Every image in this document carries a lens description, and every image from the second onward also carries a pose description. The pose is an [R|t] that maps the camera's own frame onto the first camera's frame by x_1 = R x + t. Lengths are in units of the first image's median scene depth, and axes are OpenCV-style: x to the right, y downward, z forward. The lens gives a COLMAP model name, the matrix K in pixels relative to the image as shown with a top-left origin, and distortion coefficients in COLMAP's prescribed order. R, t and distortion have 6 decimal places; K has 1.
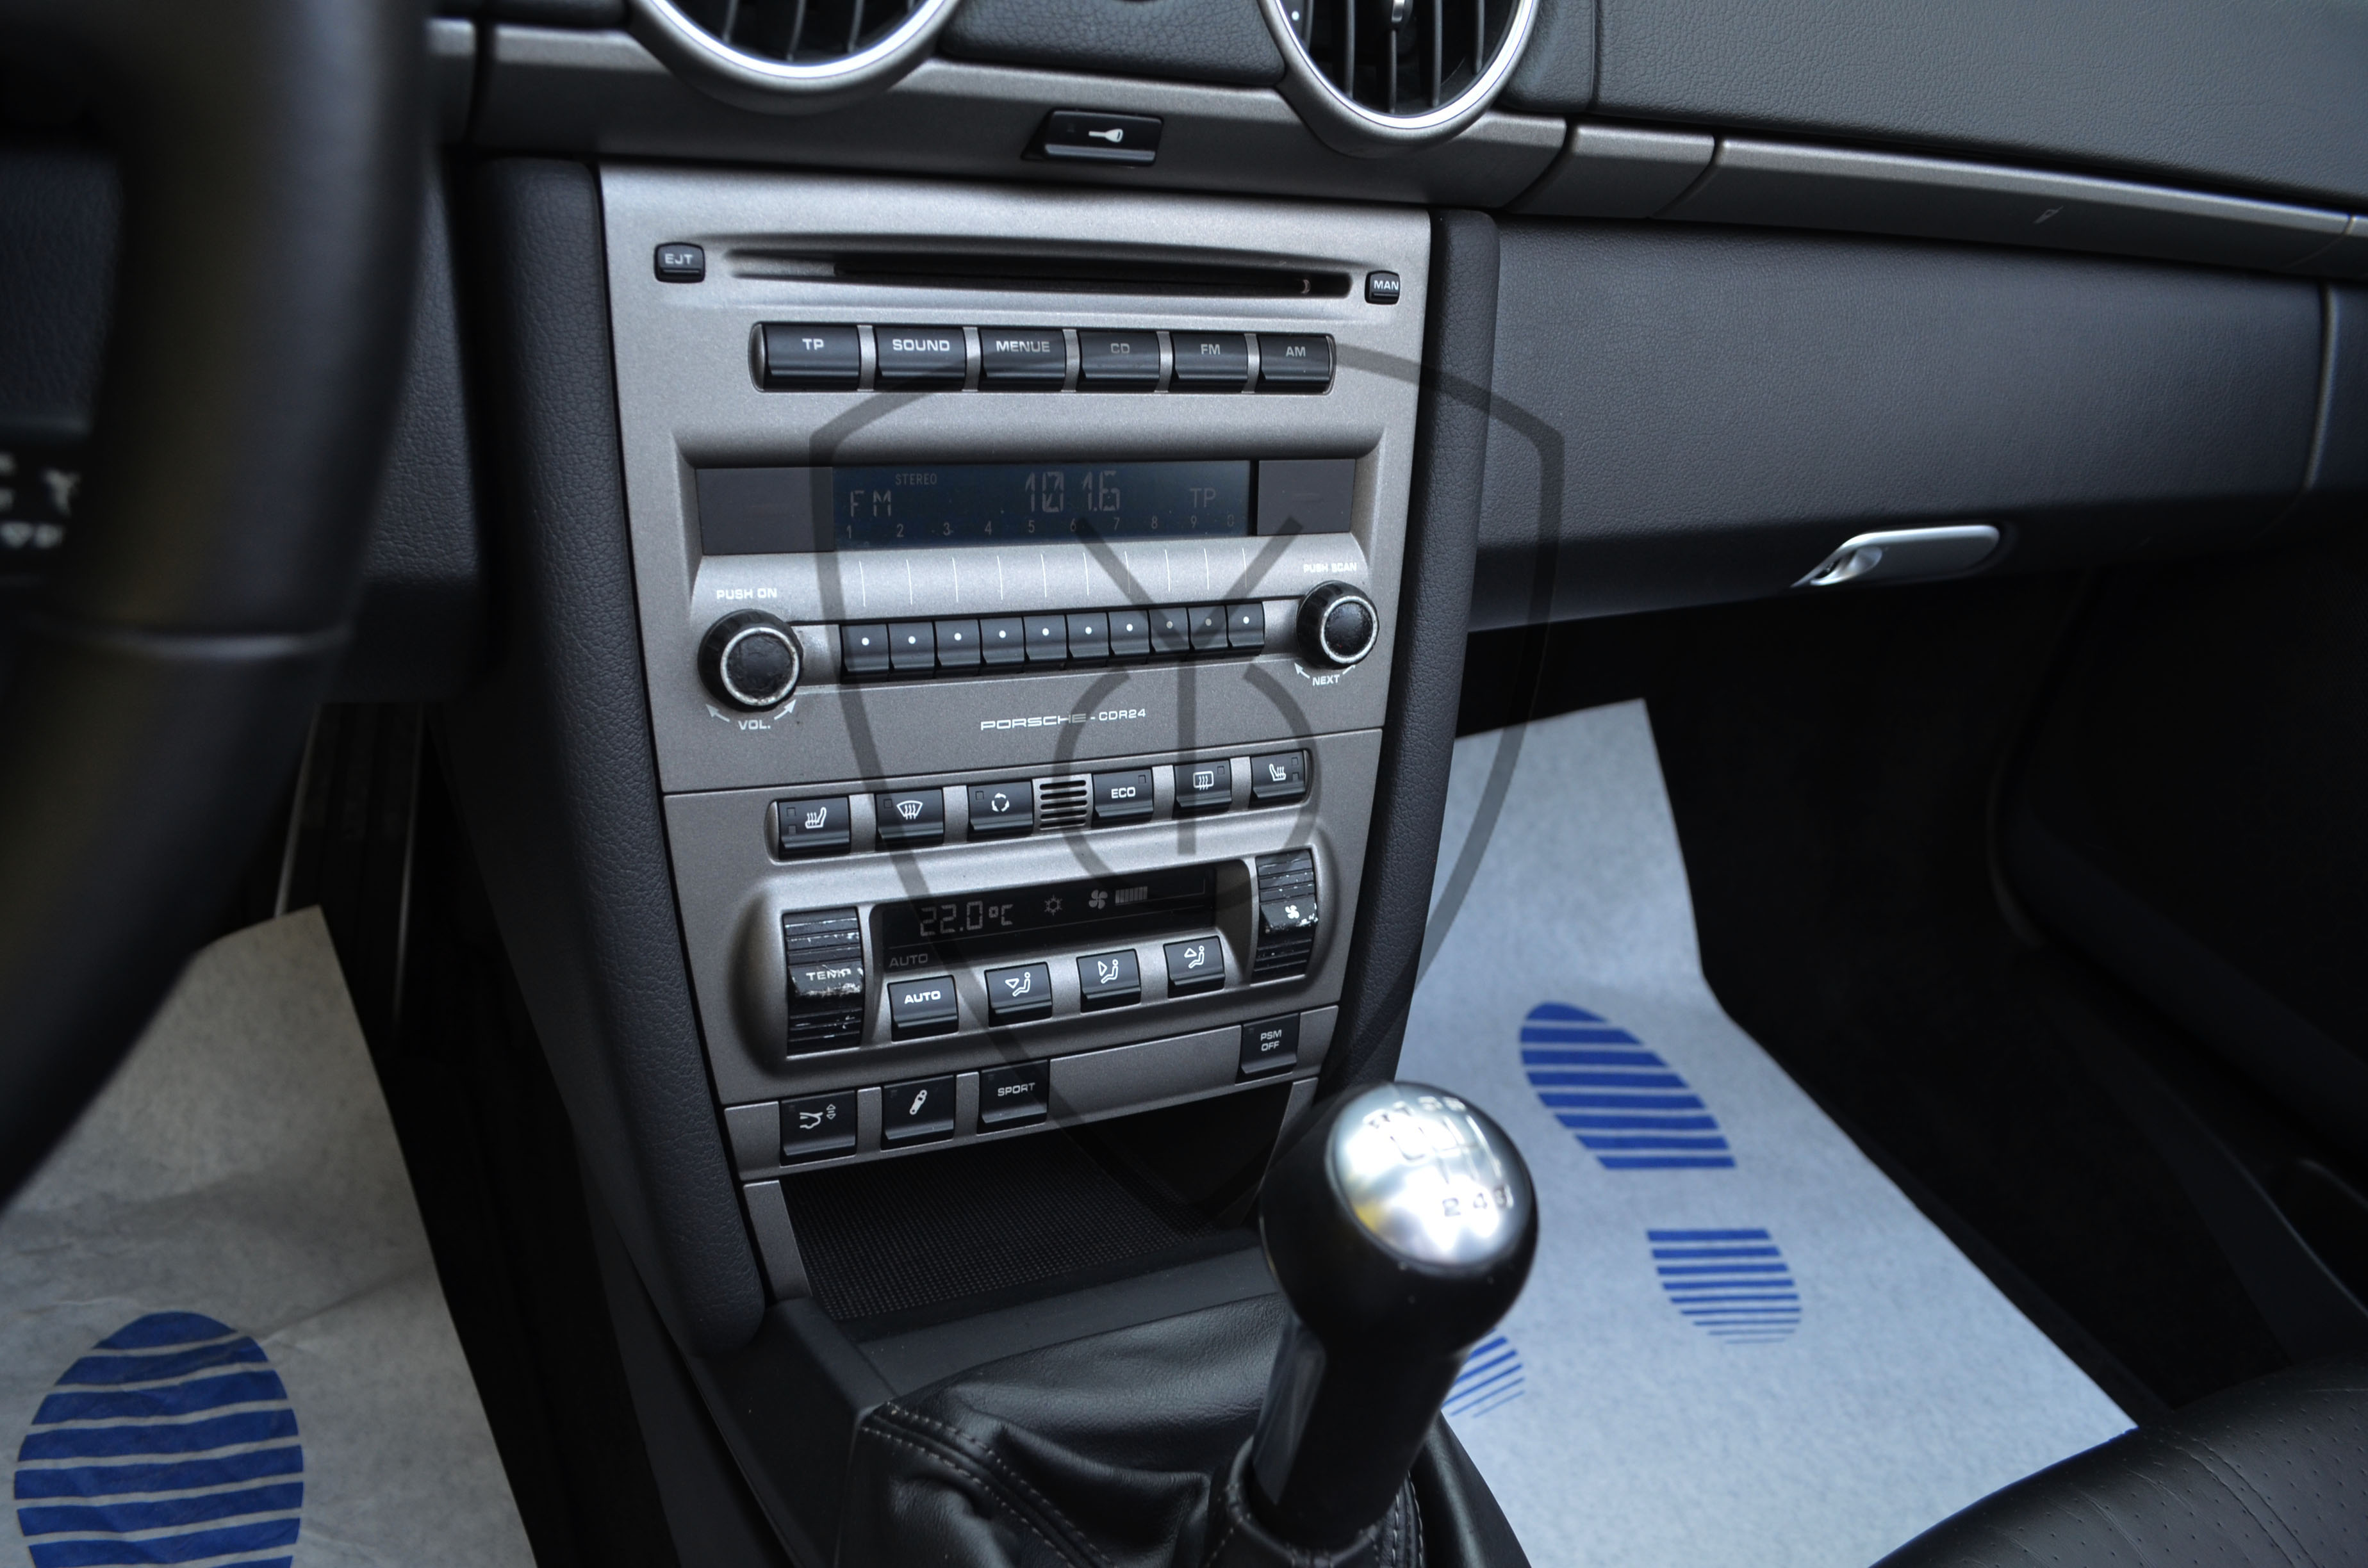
lens RADIAL K [[1857.2, 0, 1178.2], [0, 1857.2, 797.2], [0, 0, 1]] dist [-0.076764, 0.009710]
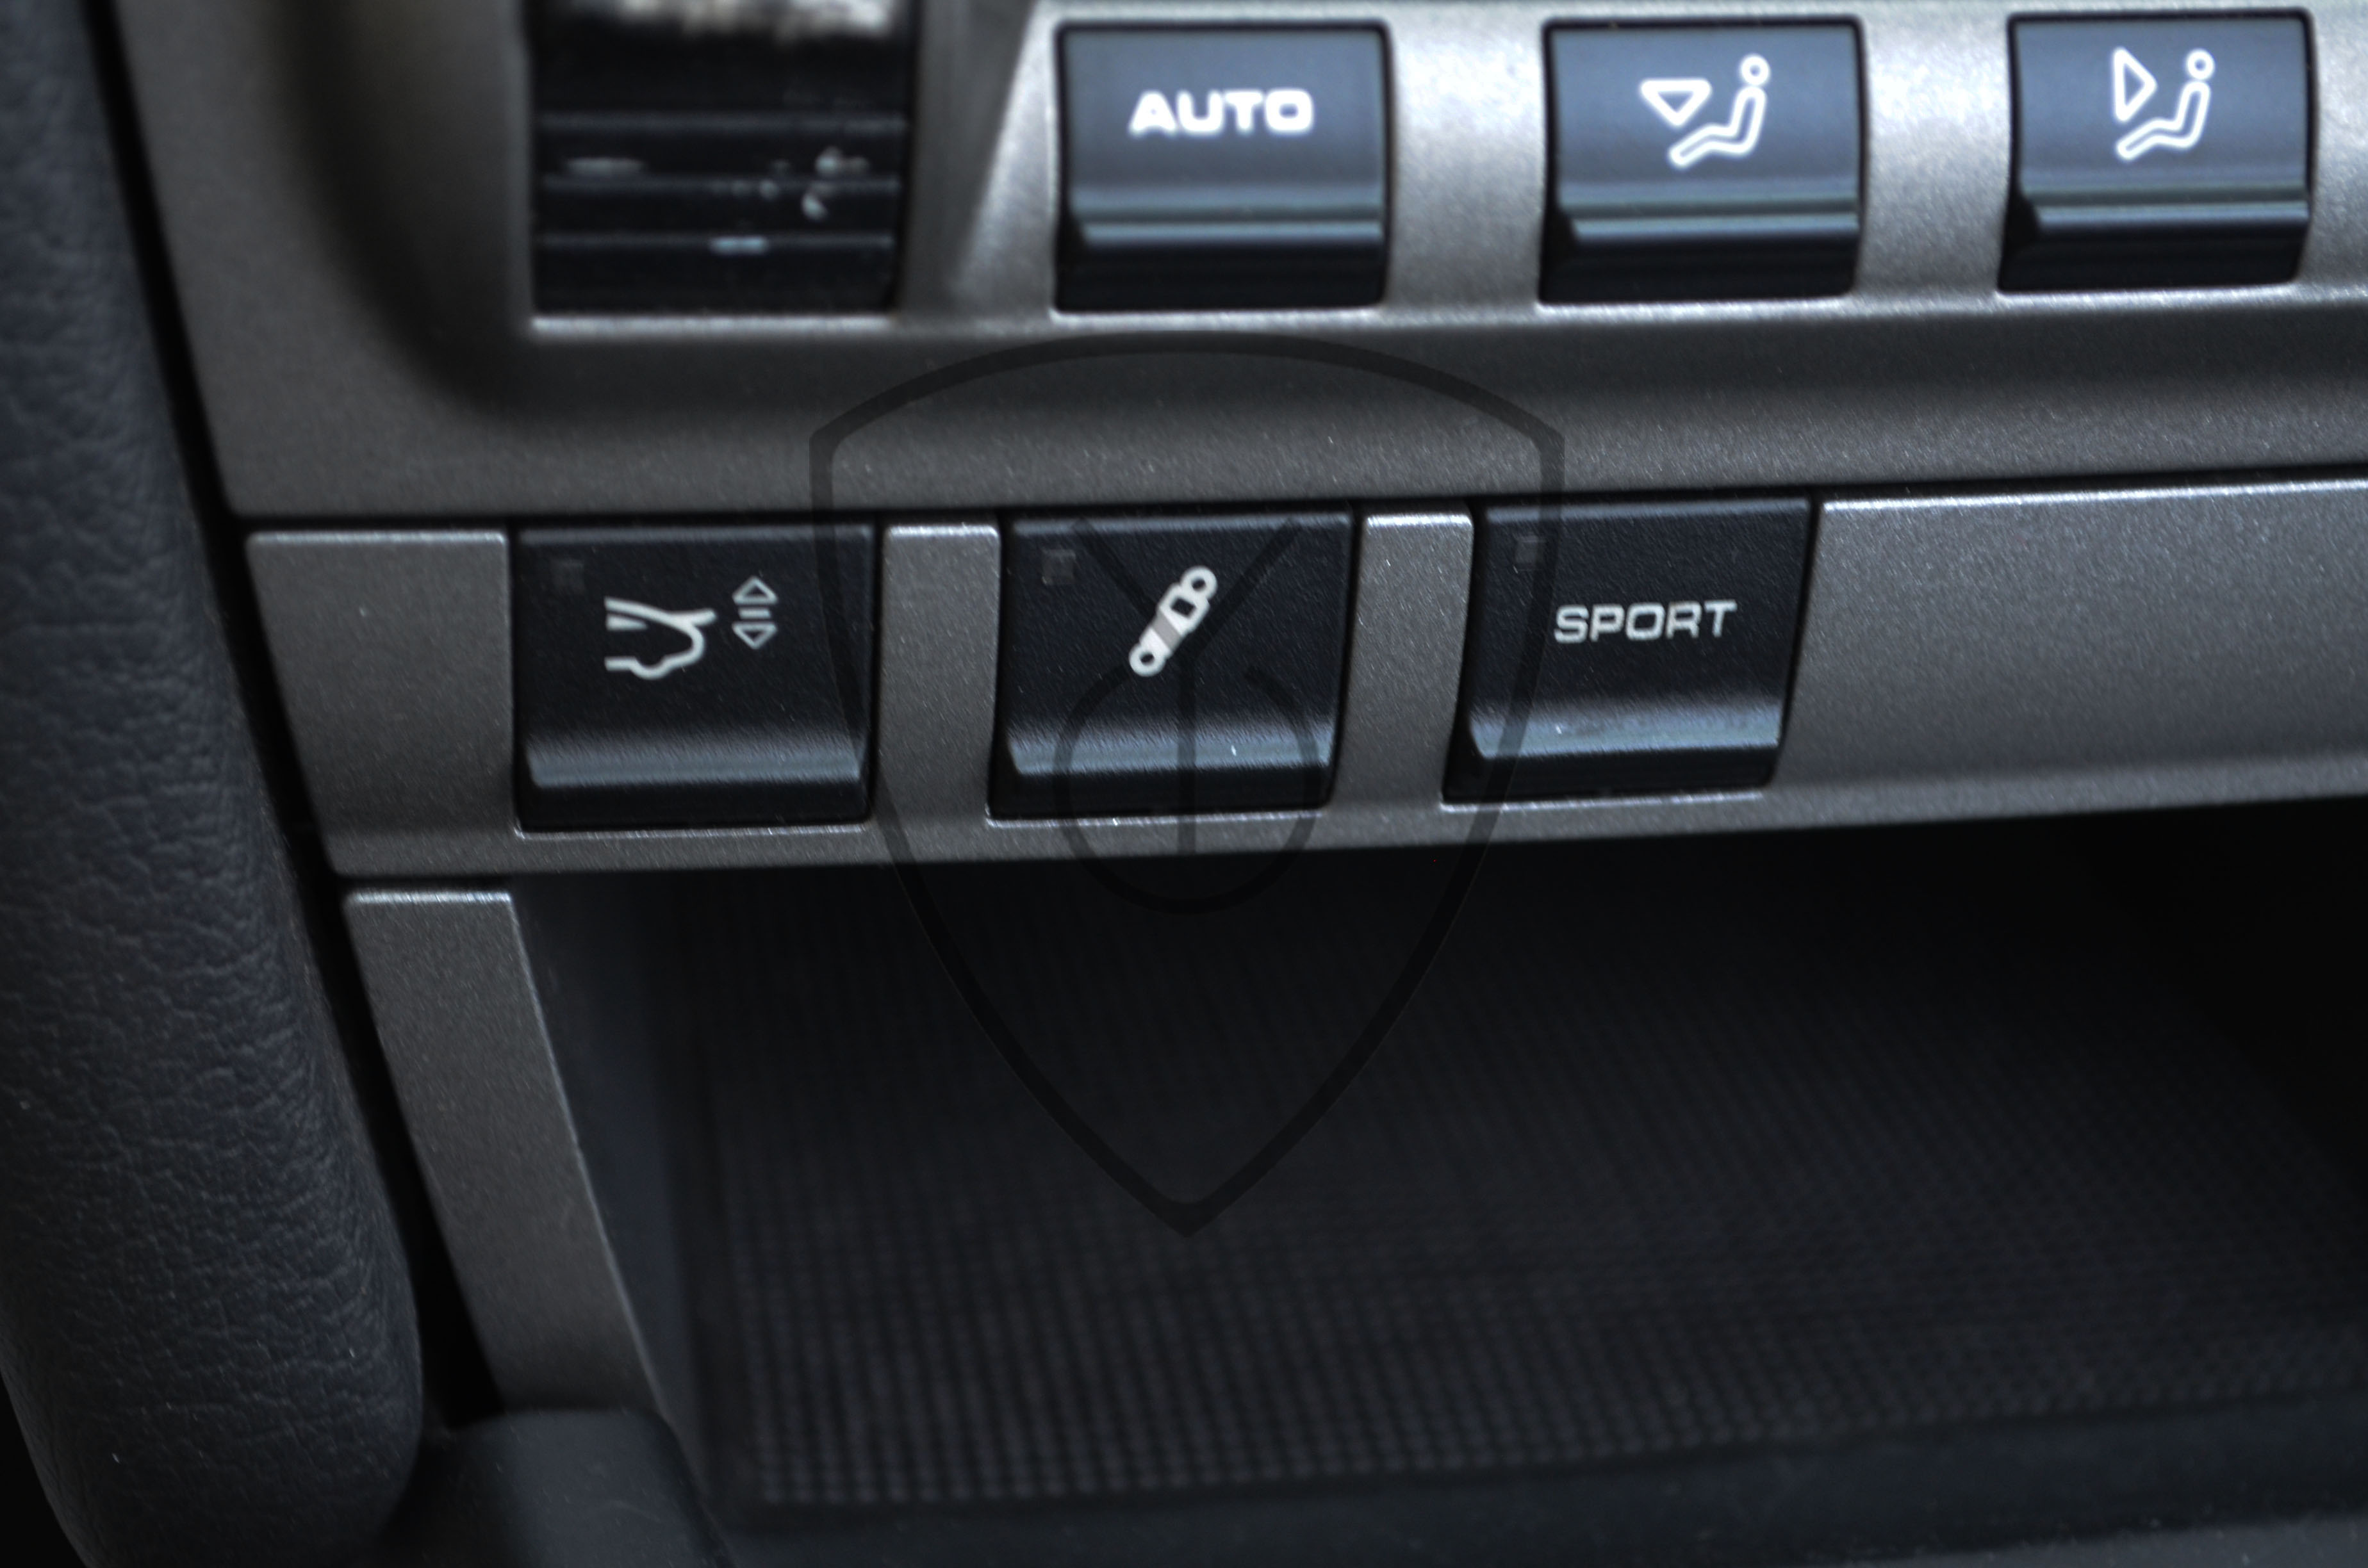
lens RADIAL K [[4669.8, 0, 1184.0], [0, 4669.8, 784.0], [0, 0, 1]] dist [0.013487, 0.048594]
pose [[0.966532, 0.134414, -0.218514, -0.019086], [-0.091968, 0.976683, 0.193990, 0.077541], [0.239494, -0.167401, 0.956357, 0.475461]]
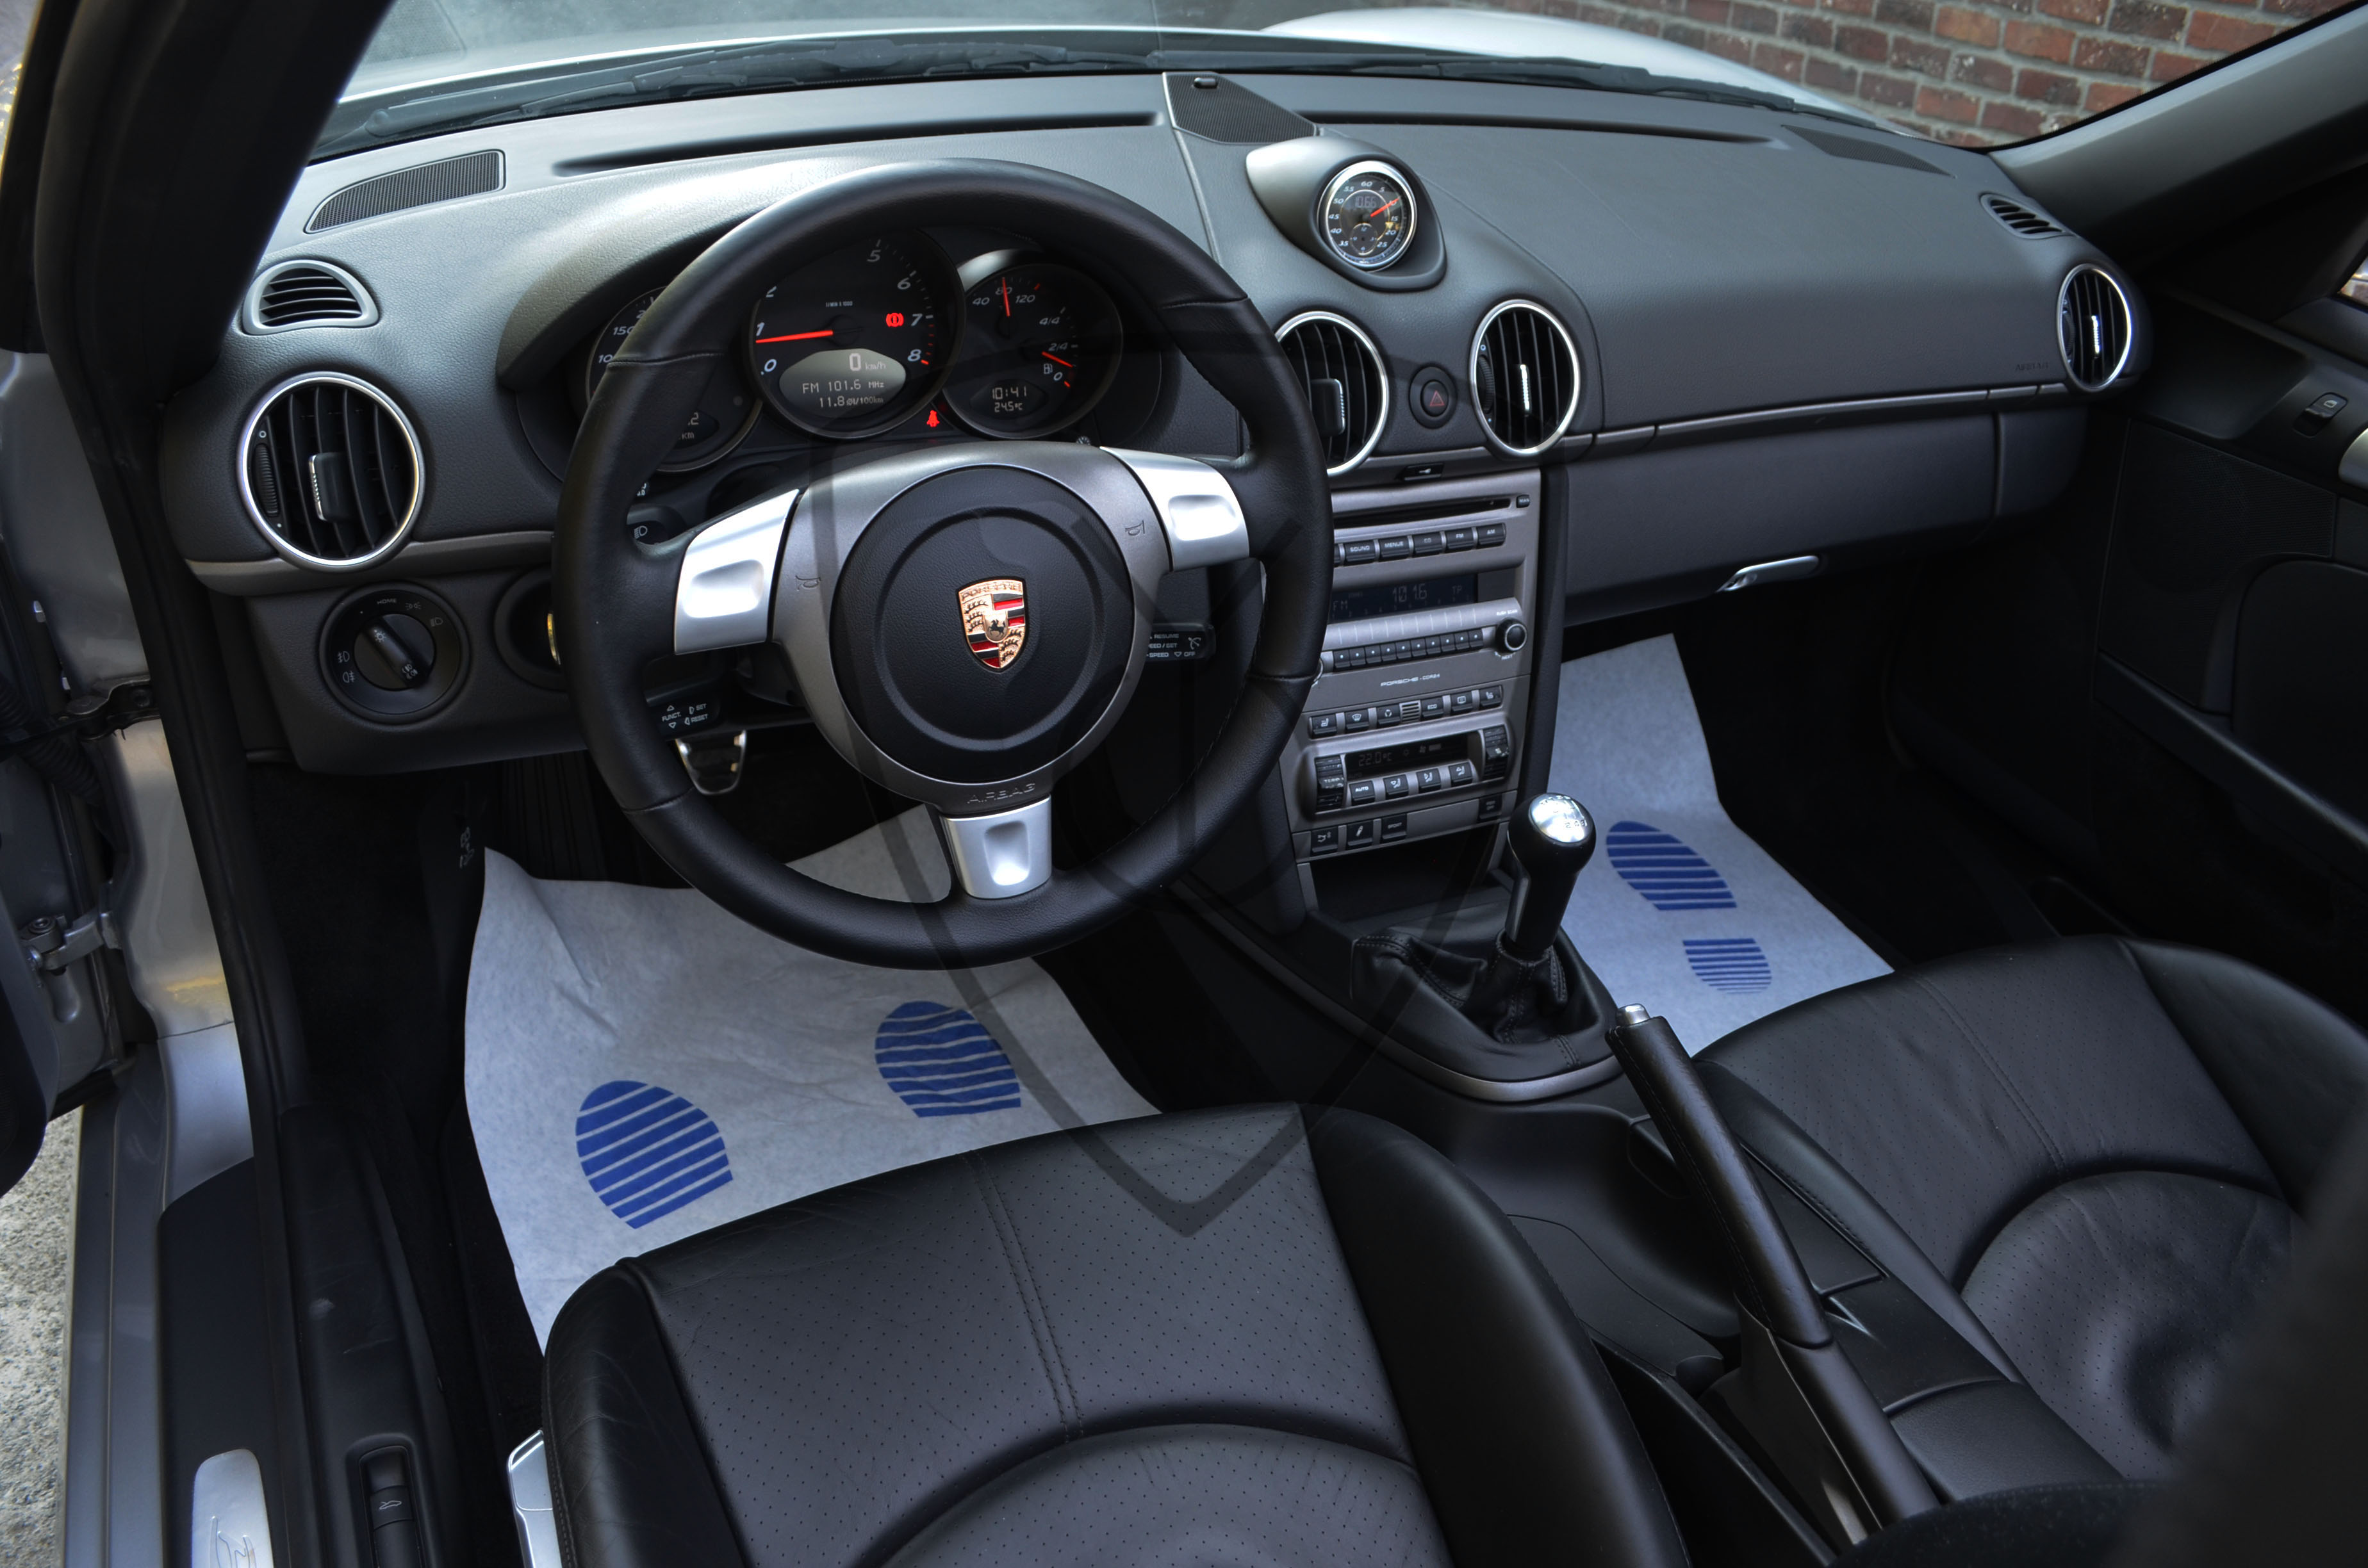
lens RADIAL K [[1857.2, 0, 1178.2], [0, 1857.2, 797.2], [0, 0, 1]] dist [-0.076764, 0.009710]
pose [[0.996880, -0.056124, -0.055501, -0.242084], [0.058488, 0.997407, 0.041944, -0.005752], [0.053003, -0.045059, 0.997577, -1.568757]]
